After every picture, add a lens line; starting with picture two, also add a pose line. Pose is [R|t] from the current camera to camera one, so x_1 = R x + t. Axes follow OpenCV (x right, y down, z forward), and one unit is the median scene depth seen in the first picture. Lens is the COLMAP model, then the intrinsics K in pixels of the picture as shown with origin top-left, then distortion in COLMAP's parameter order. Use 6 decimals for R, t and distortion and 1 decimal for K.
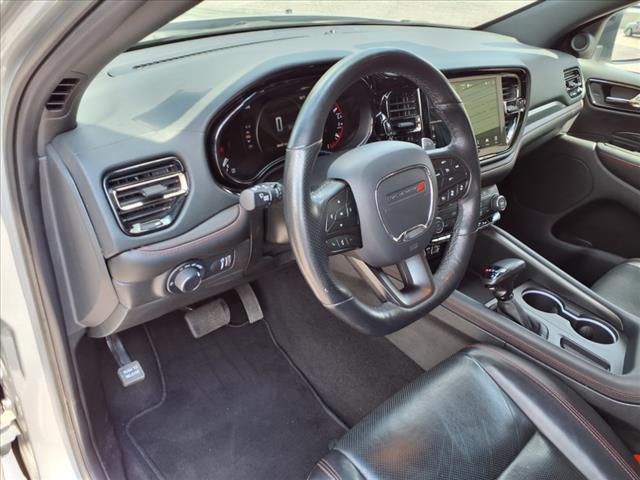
lens RADIAL K [[525.2, 0, 320.0], [0, 525.2, 240.0], [0, 0, 1]] dist [-0.009284, 0.052656]
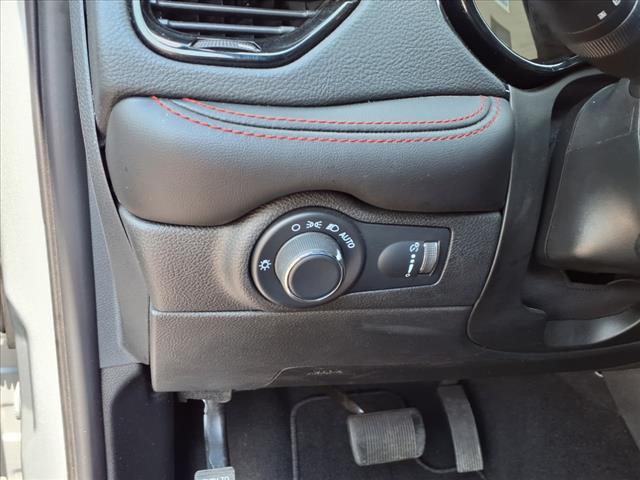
lens RADIAL K [[533.8, 0, 320.0], [0, 533.8, 240.0], [0, 0, 1]] dist [0.013317, -0.016992]
pose [[0.884798, 0.145384, -0.442715, -0.065289], [-0.252626, 0.948003, -0.193574, 0.102571], [0.391552, 0.283115, 0.875519, 0.532604]]
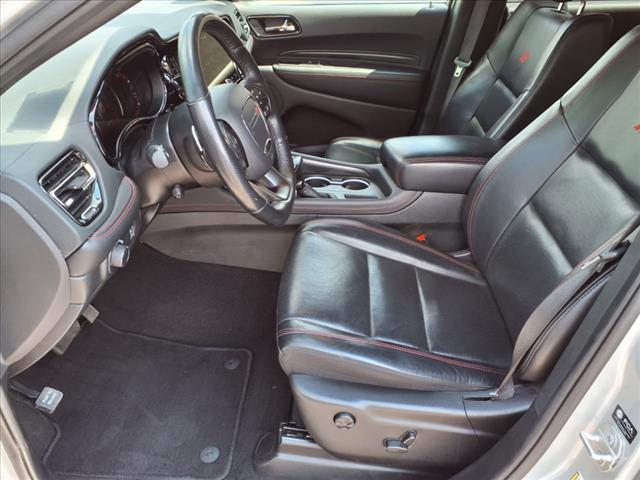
lens RADIAL K [[533.8, 0, 320.0], [0, 533.8, 240.0], [0, 0, 1]] dist [0.013317, -0.016992]
pose [[0.723288, -0.428956, 0.541158, -0.436766], [0.398287, 0.899321, 0.180525, 0.009538], [-0.564112, 0.084965, 0.821315, -0.134591]]
